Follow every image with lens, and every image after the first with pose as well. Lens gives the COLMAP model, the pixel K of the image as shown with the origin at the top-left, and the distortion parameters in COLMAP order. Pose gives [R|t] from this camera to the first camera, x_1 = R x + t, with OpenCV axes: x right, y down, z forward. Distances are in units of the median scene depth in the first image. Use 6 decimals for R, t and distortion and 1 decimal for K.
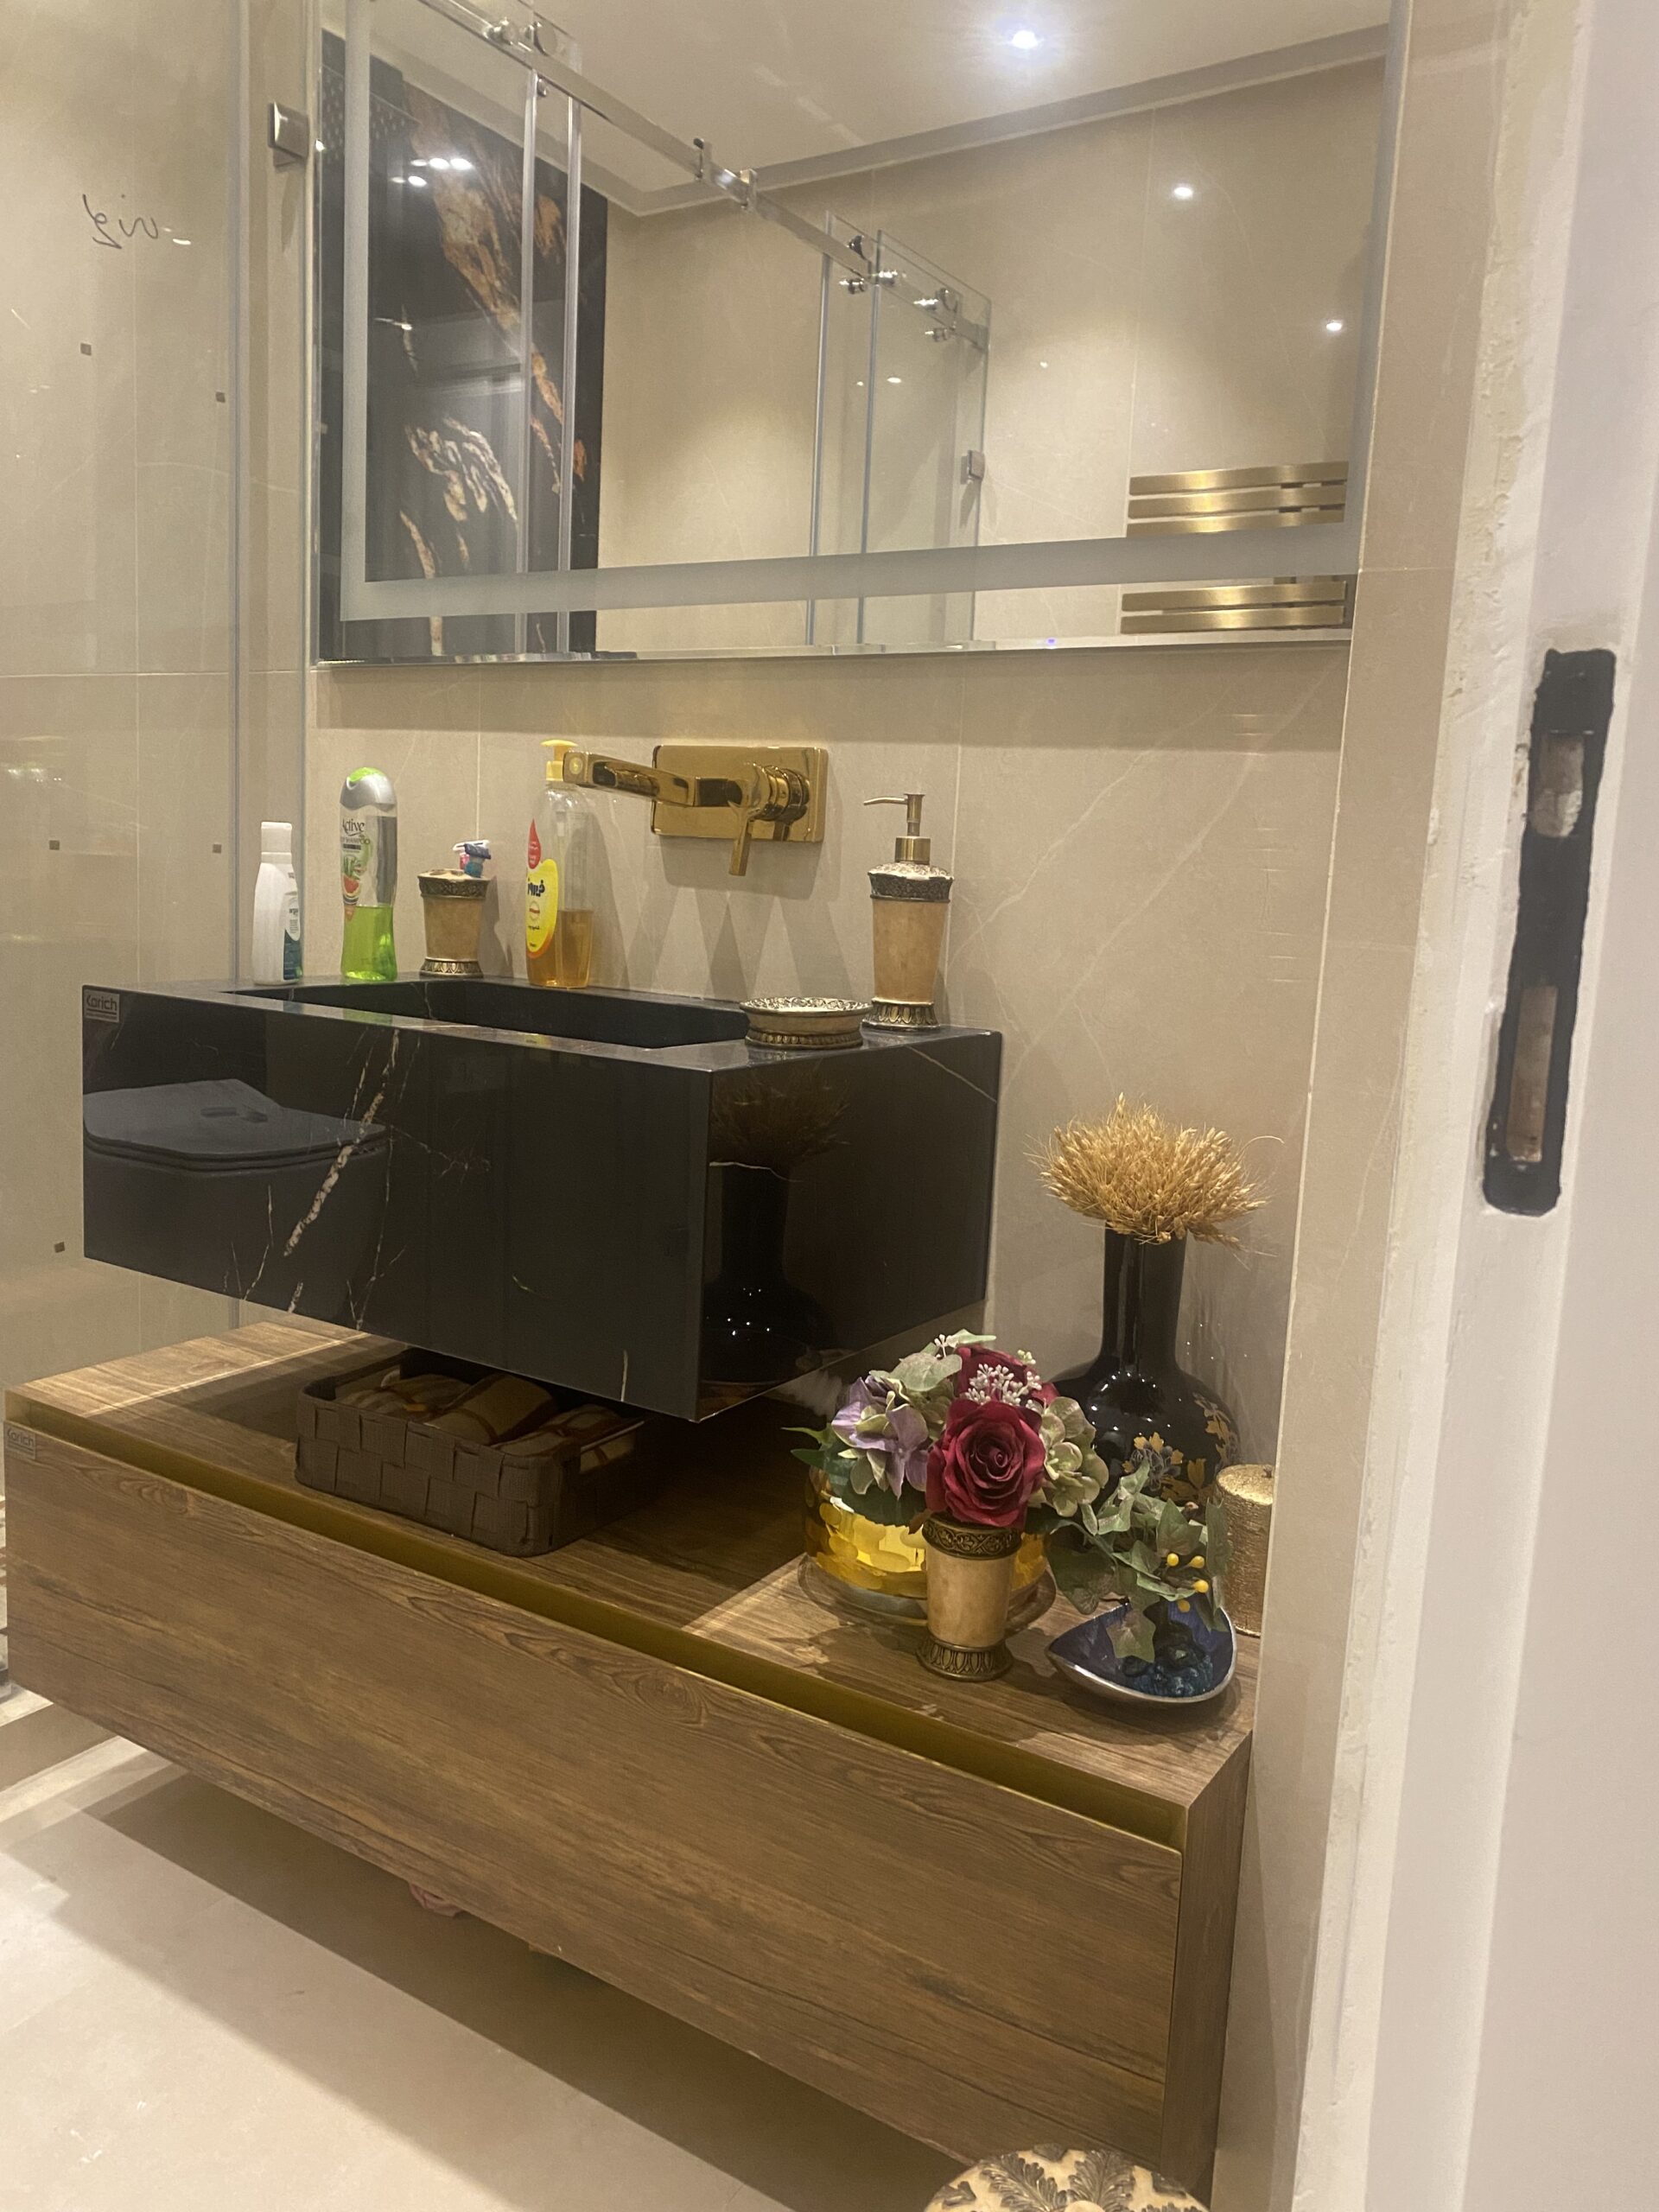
lens RADIAL K [[1653.0, 0, 828.9], [0, 1653.0, 1082.1], [0, 0, 1]] dist [0.070174, -0.079024]
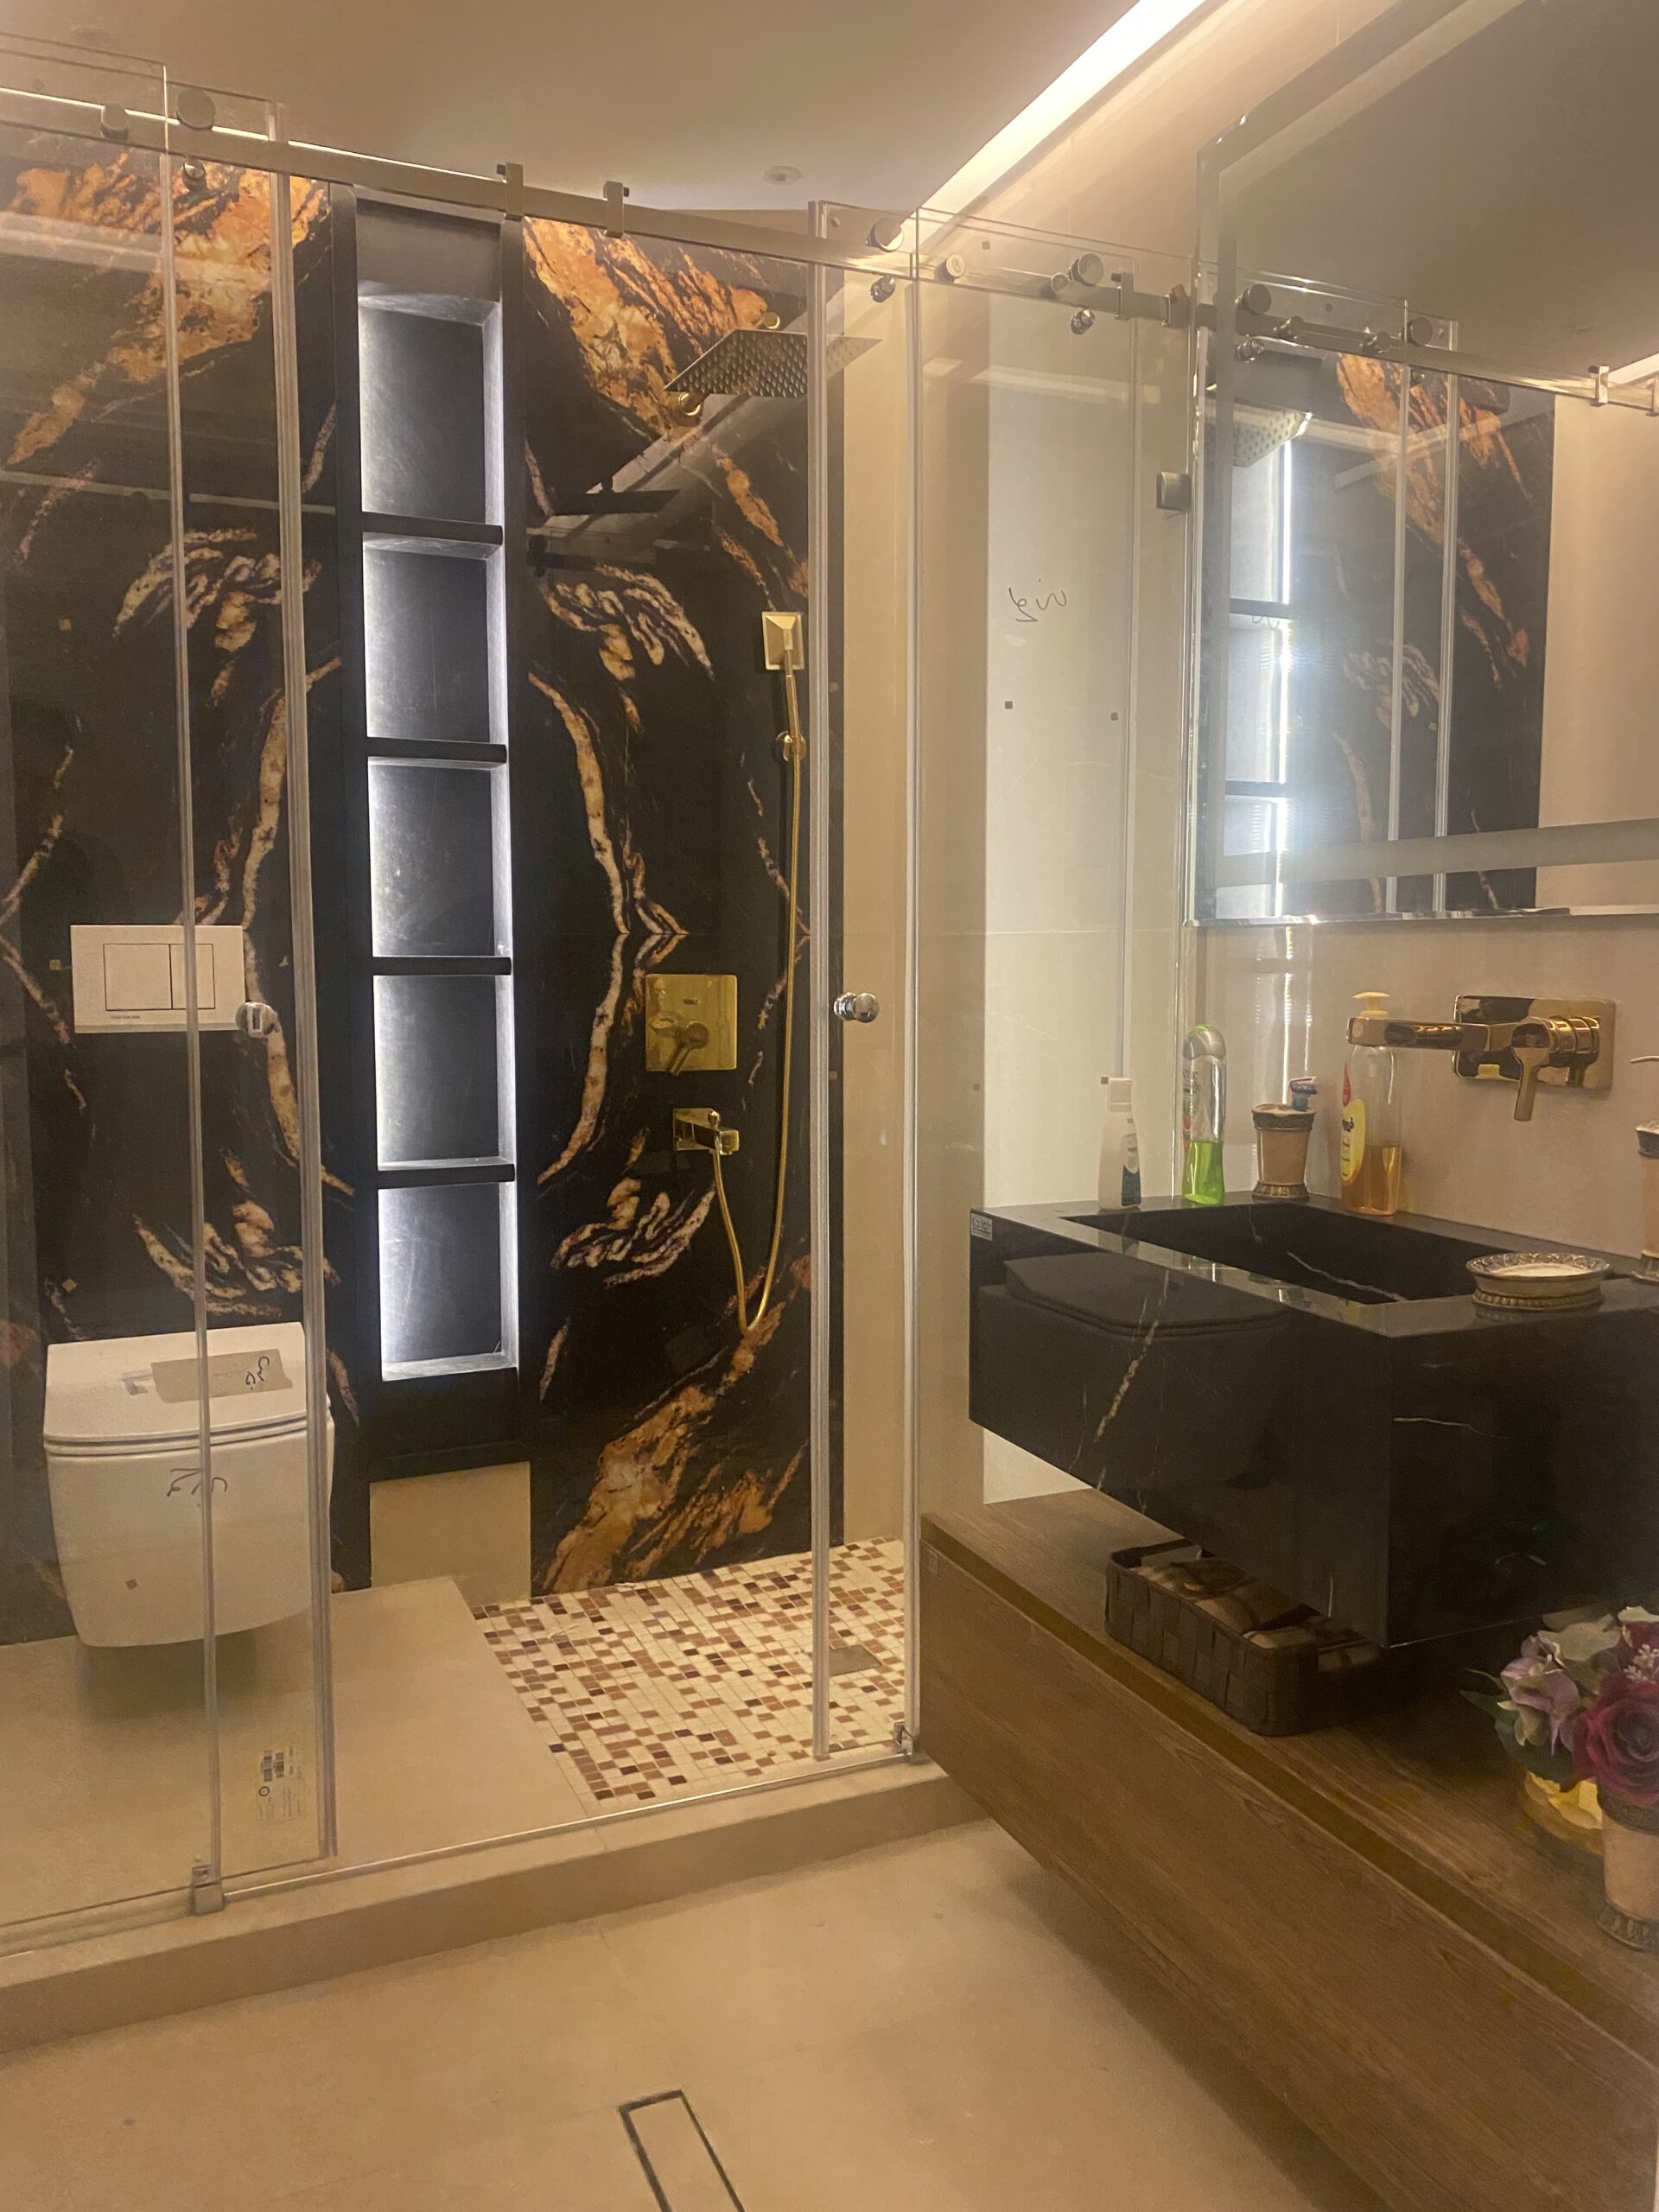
lens RADIAL K [[1676.7, 0, 829.5], [0, 1676.7, 1106.0], [0, 0, 1]] dist [0.000007, -0.002861]
pose [[0.823294, 0.004912, -0.567595, 0.214993], [-0.039919, 0.997988, -0.049265, -0.075550], [0.566210, 0.063218, 0.821833, -0.139153]]
